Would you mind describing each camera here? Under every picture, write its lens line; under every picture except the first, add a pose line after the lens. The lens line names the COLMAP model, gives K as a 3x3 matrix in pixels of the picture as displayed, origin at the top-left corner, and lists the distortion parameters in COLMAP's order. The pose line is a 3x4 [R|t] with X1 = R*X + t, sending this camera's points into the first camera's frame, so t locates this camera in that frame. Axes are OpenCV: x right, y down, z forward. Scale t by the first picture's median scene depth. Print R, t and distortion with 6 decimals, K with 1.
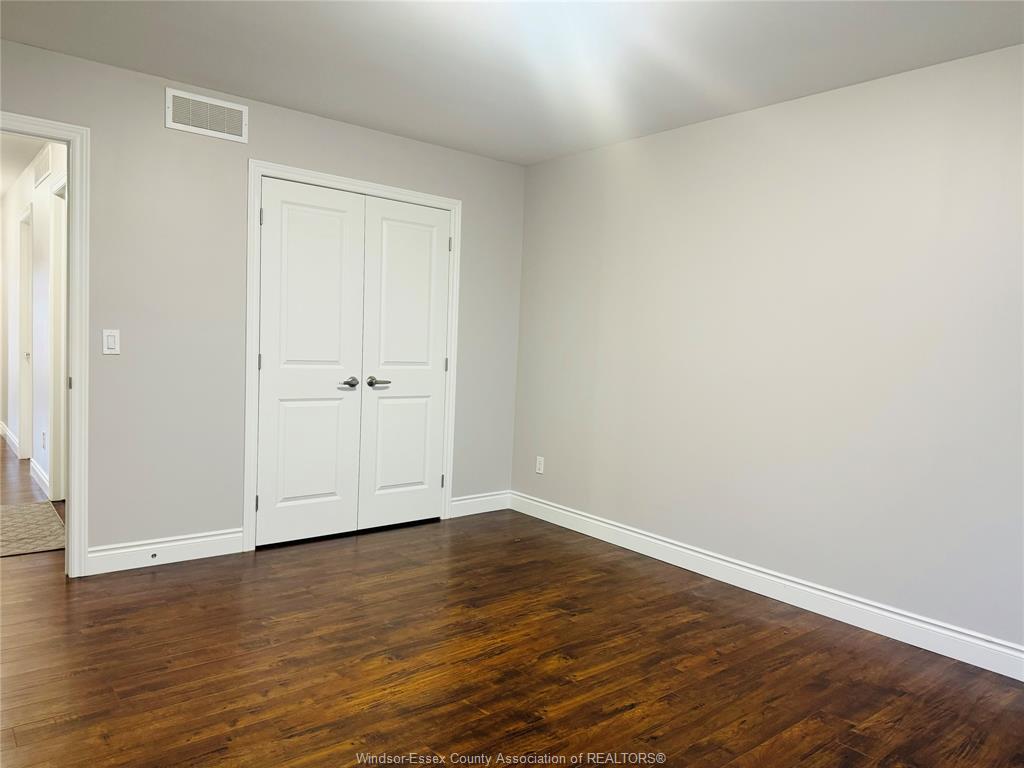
lens RADIAL K [[714.3, 0, 511.5], [0, 714.3, 381.0], [0, 0, 1]] dist [0.091792, -0.110863]
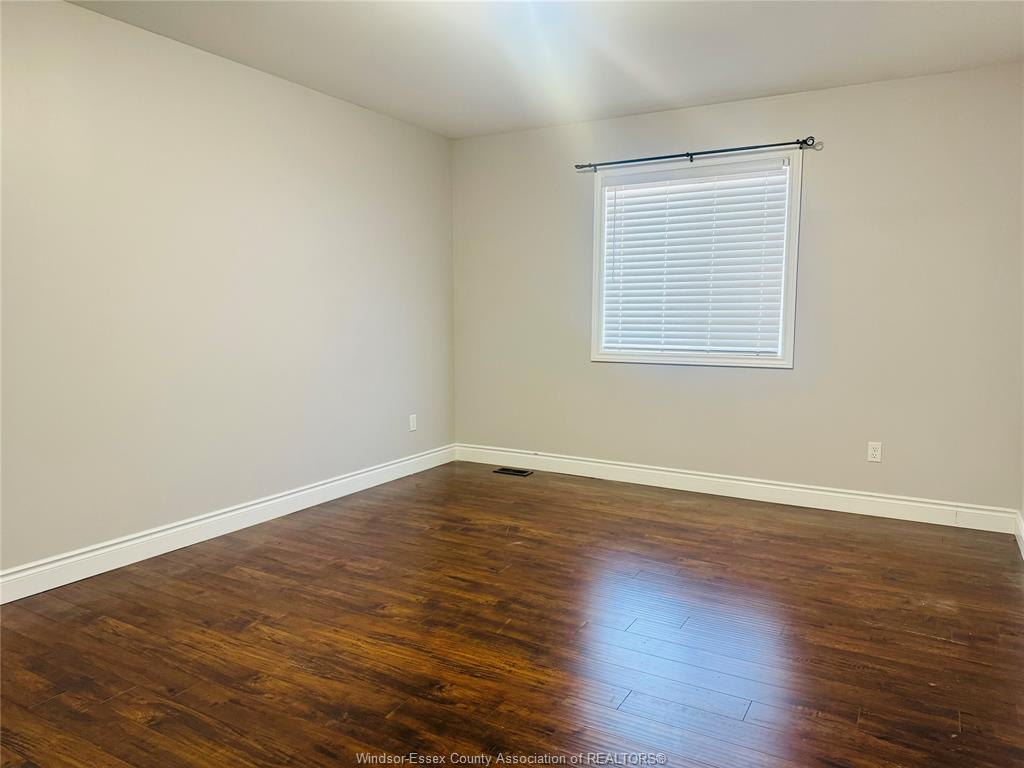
lens RADIAL K [[714.3, 0, 511.5], [0, 714.3, 381.0], [0, 0, 1]] dist [0.091792, -0.110863]
pose [[-0.352974, -0.136414, 0.925635, -0.902422], [0.032662, 0.986915, 0.157900, -0.093382], [-0.935063, 0.085968, -0.343900, 1.155719]]
